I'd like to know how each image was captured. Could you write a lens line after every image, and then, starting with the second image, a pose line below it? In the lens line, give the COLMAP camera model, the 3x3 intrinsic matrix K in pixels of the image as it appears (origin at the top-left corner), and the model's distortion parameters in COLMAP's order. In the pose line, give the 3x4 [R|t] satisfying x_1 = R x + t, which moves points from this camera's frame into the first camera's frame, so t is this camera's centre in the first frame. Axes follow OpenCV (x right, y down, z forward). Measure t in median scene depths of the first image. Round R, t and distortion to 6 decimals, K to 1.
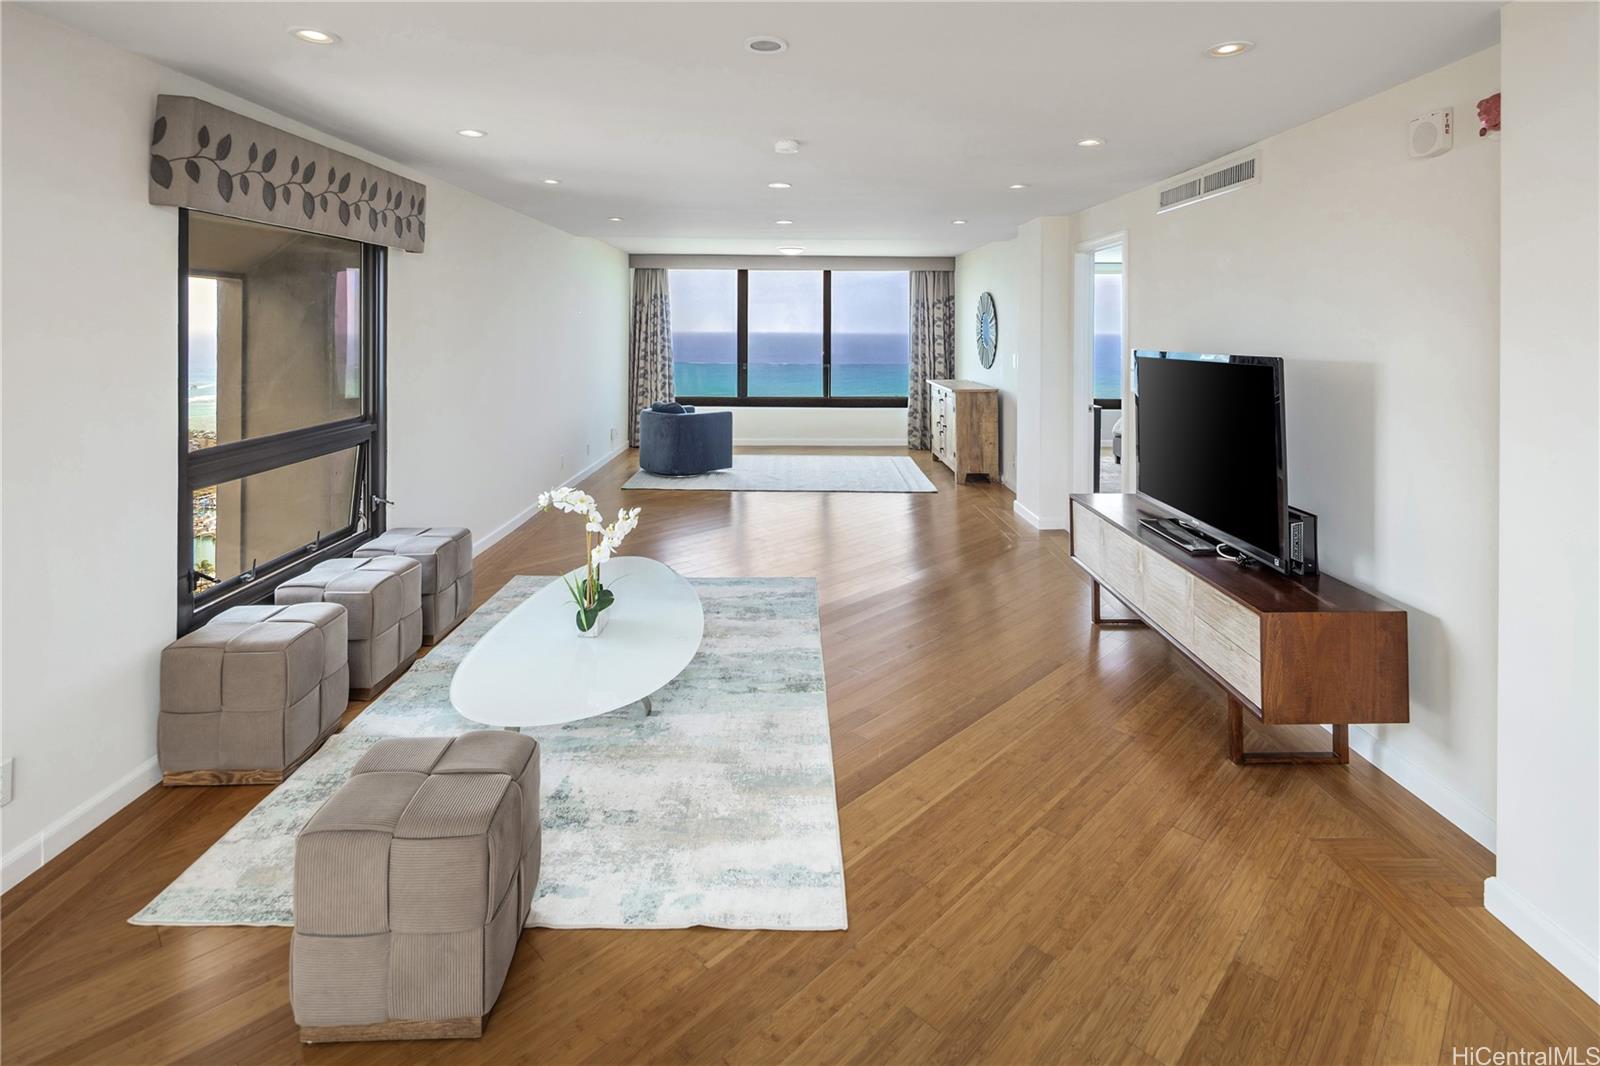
lens RADIAL K [[784.1, 0, 798.5], [0, 784.1, 327.7], [0, 0, 1]] dist [0.018880, -0.012459]
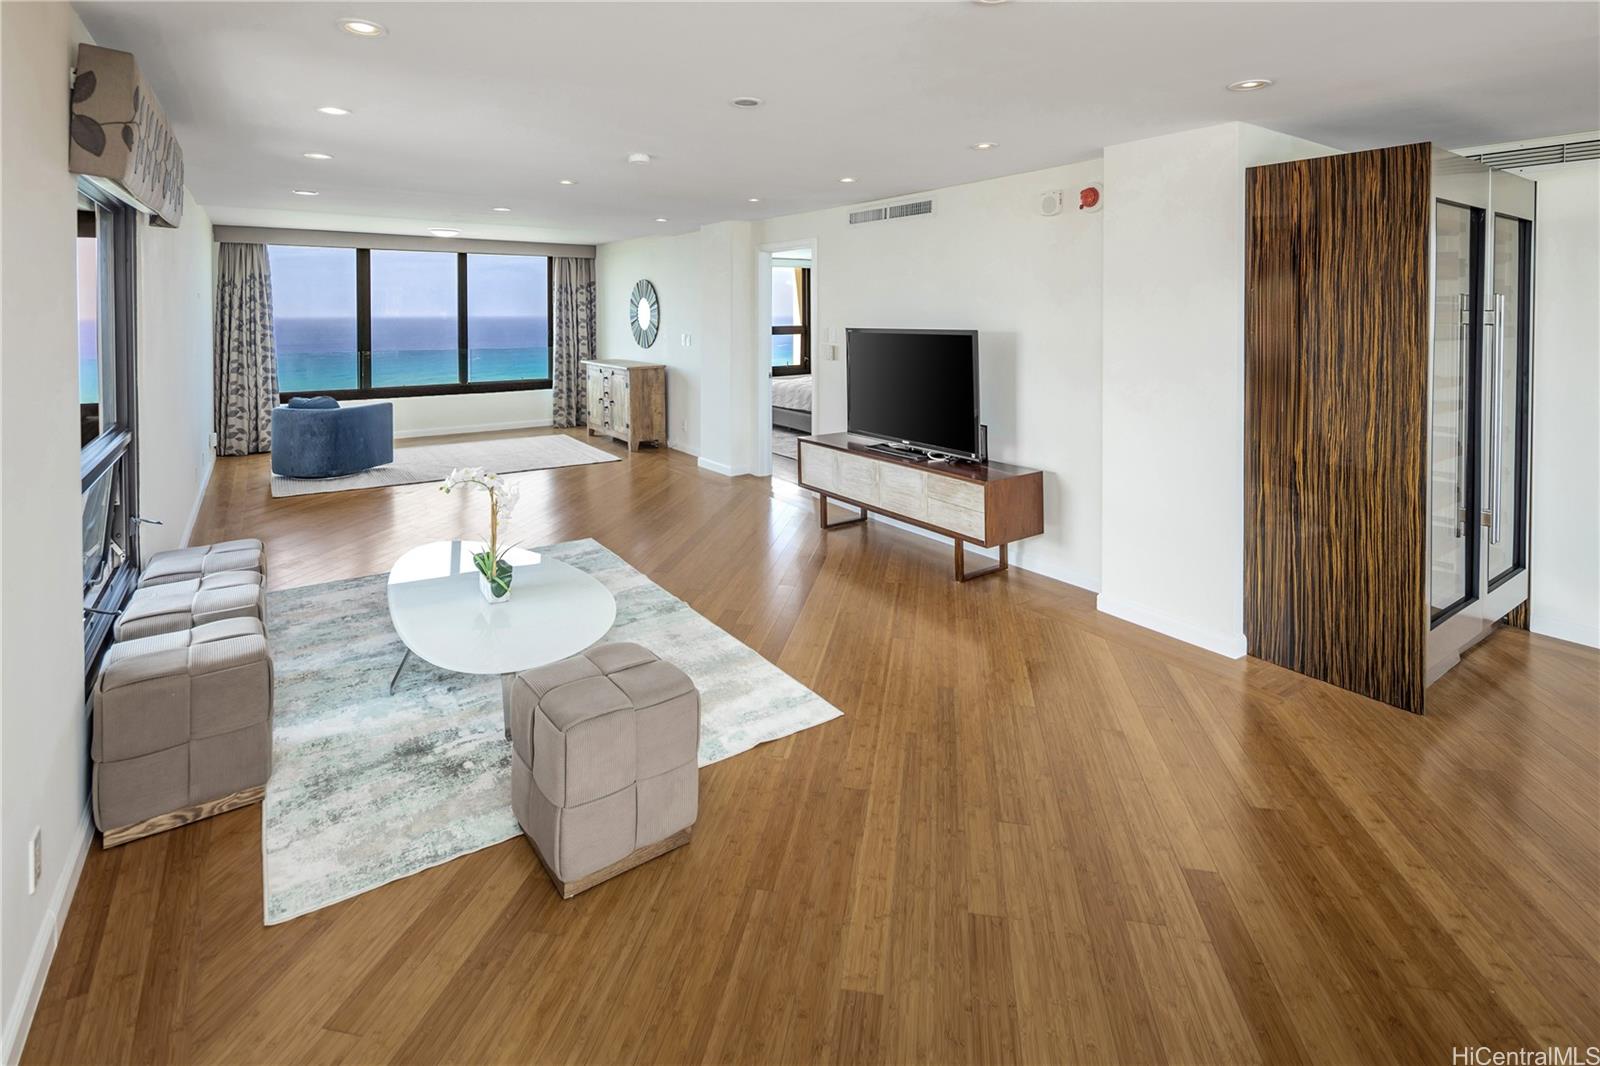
lens RADIAL K [[774.7, 0, 804.3], [0, 774.7, 321.8], [0, 0, 1]] dist [0.004212, -0.000768]
pose [[0.823708, -0.012826, 0.566869, -0.175914], [0.004261, 0.999856, 0.016431, -0.002134], [-0.566998, -0.011119, 0.823644, -0.035137]]
